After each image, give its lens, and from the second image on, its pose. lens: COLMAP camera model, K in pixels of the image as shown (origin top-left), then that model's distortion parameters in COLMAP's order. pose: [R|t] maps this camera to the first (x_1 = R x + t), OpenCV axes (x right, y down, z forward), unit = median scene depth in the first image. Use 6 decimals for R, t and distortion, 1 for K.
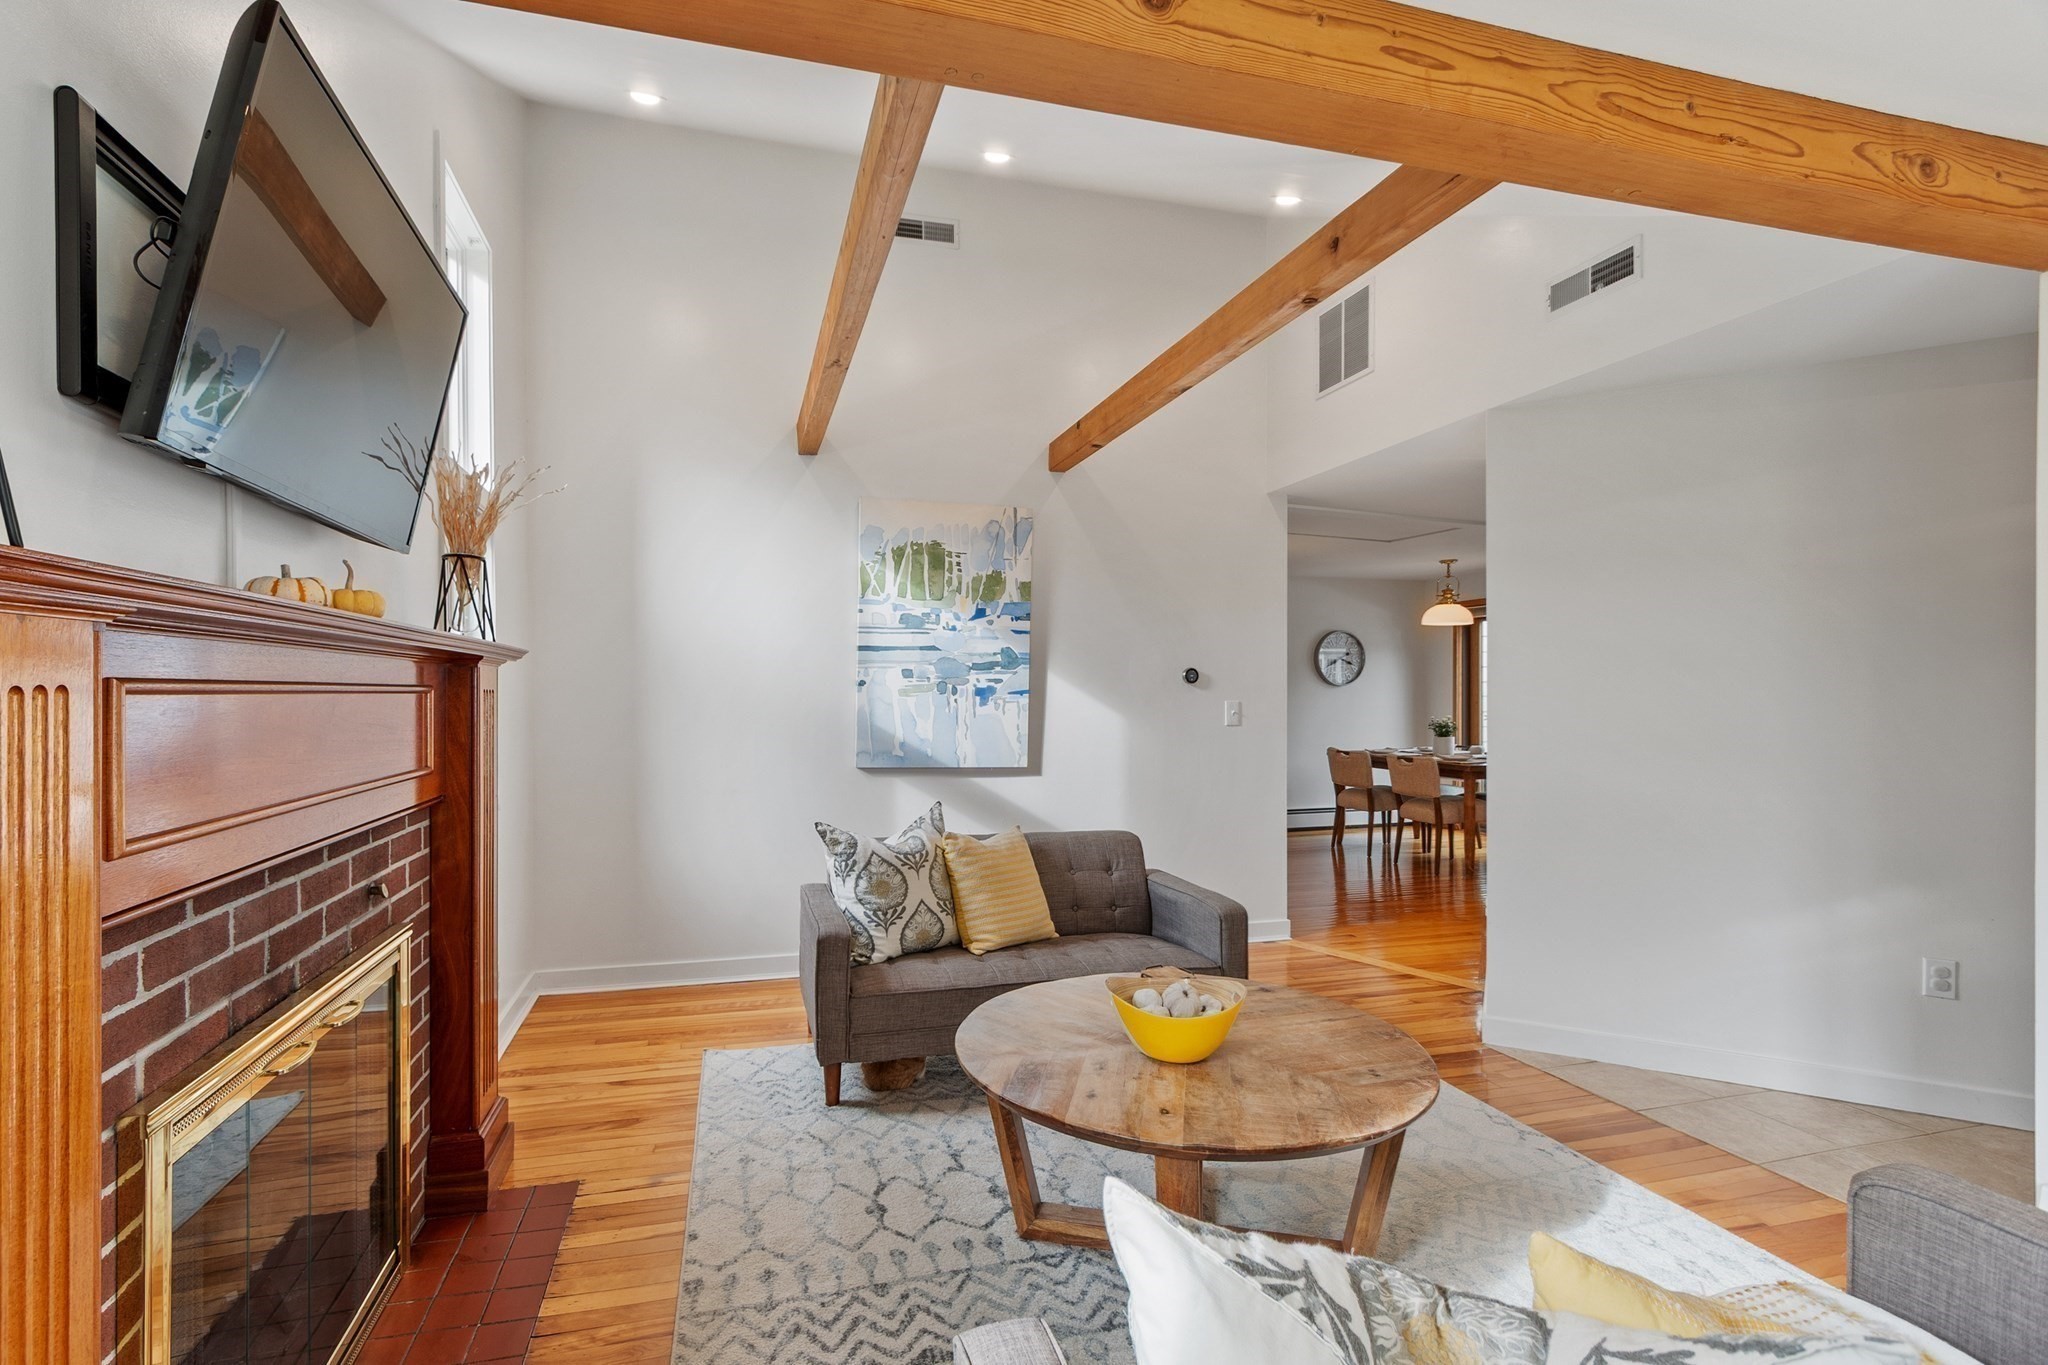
lens RADIAL K [[907.5, 0, 974.6], [0, 907.5, 691.9], [0, 0, 1]] dist [0.002762, 0.000024]
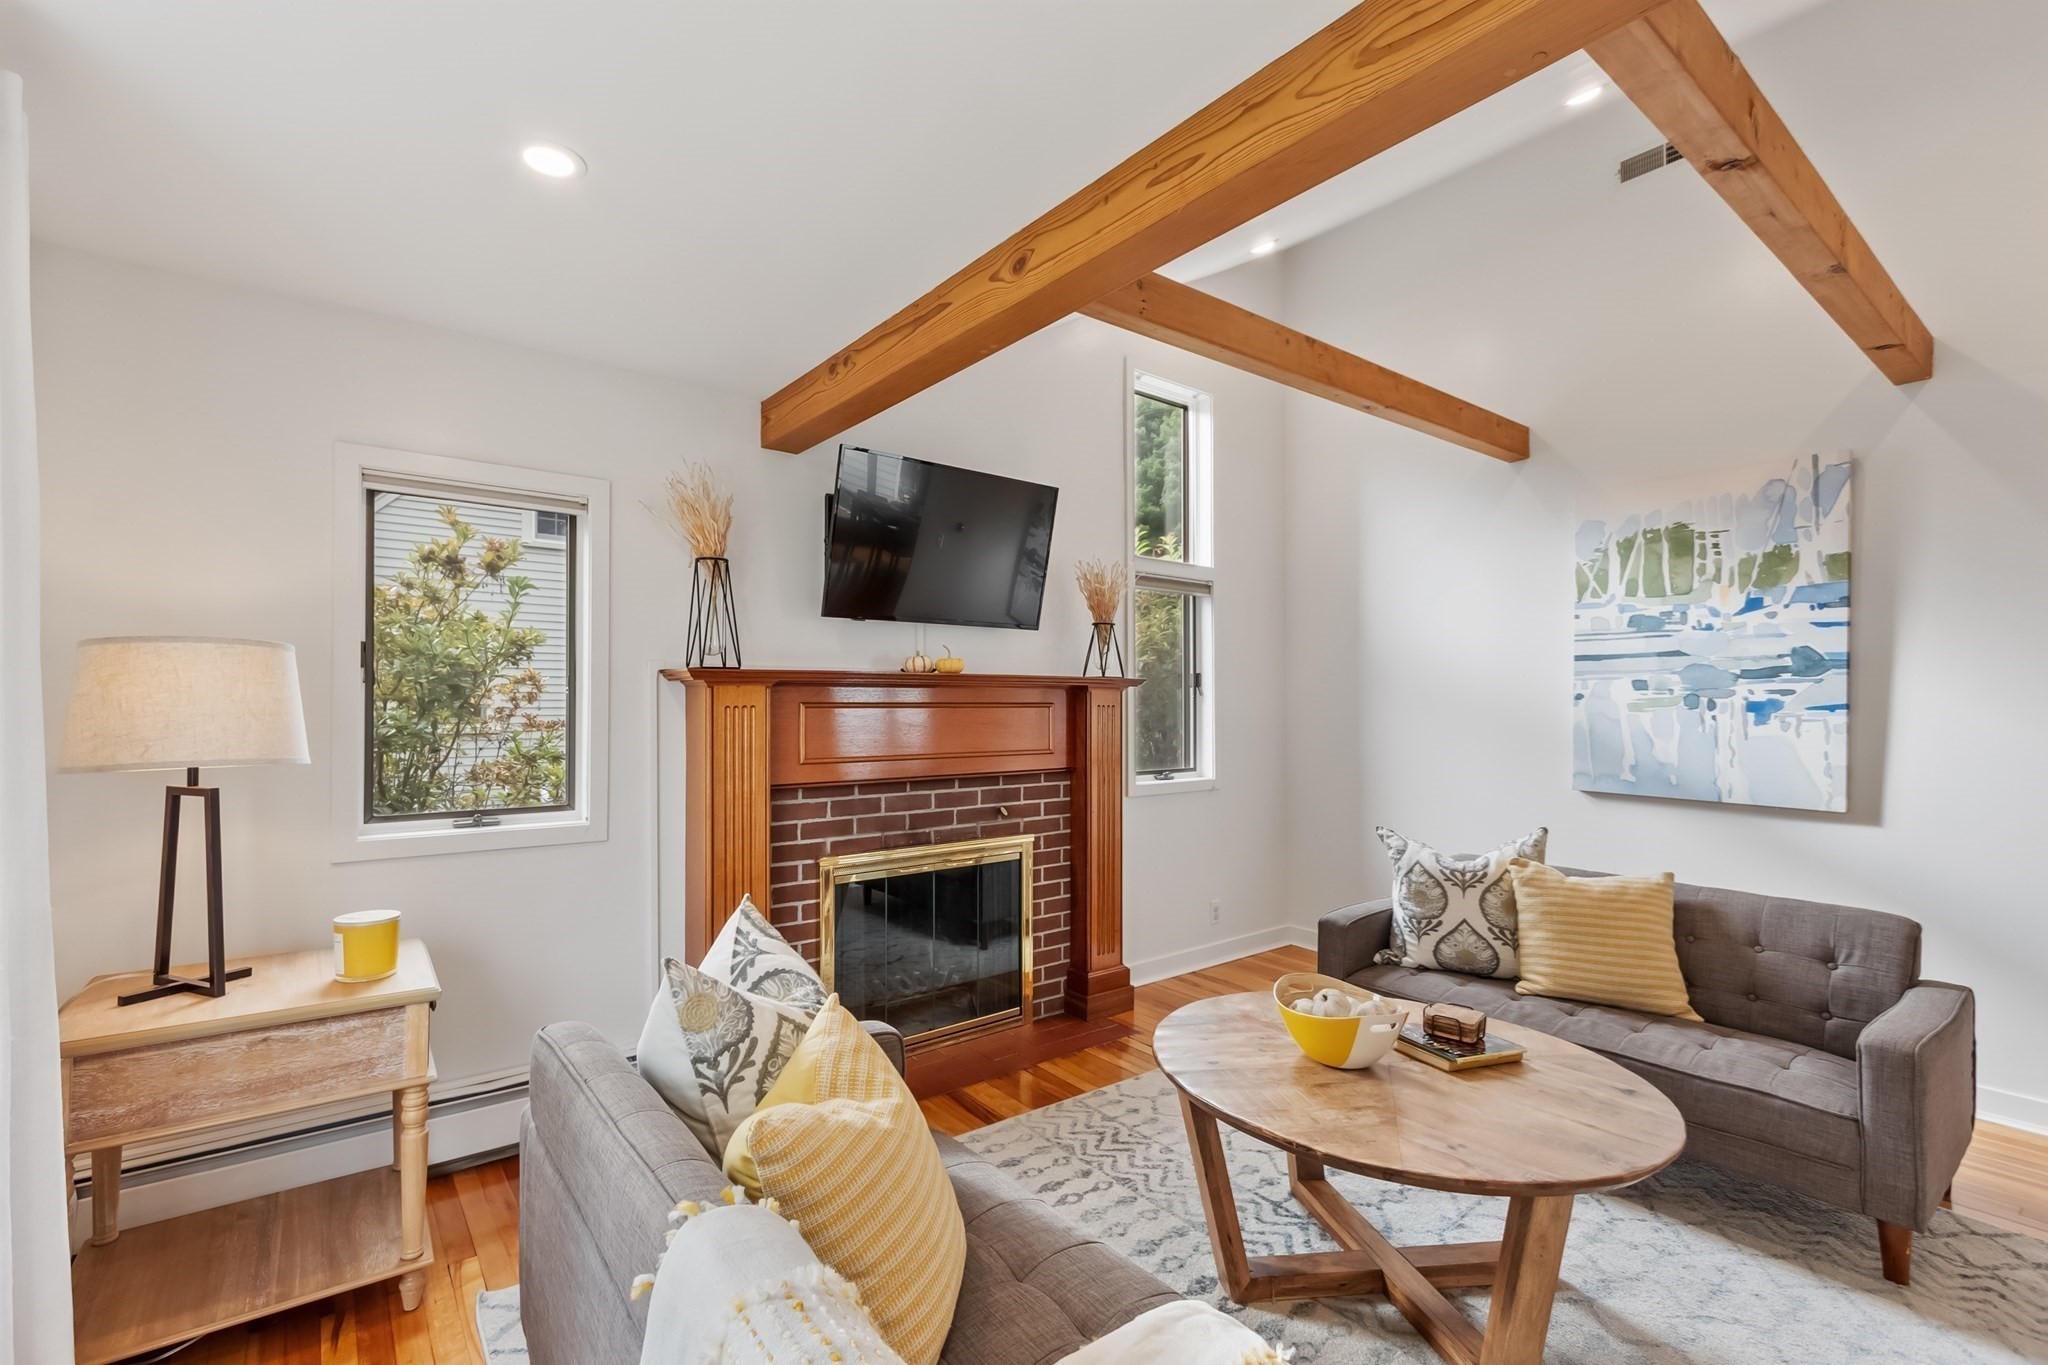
lens RADIAL K [[912.8, 0, 983.4], [0, 912.8, 690.7], [0, 0, 1]] dist [0.000466, -0.000197]
pose [[0.366043, -0.012950, -0.930508, 0.498104], [0.000053, 0.999903, -0.013895, -0.003013], [0.930598, 0.005037, 0.366008, 0.114917]]
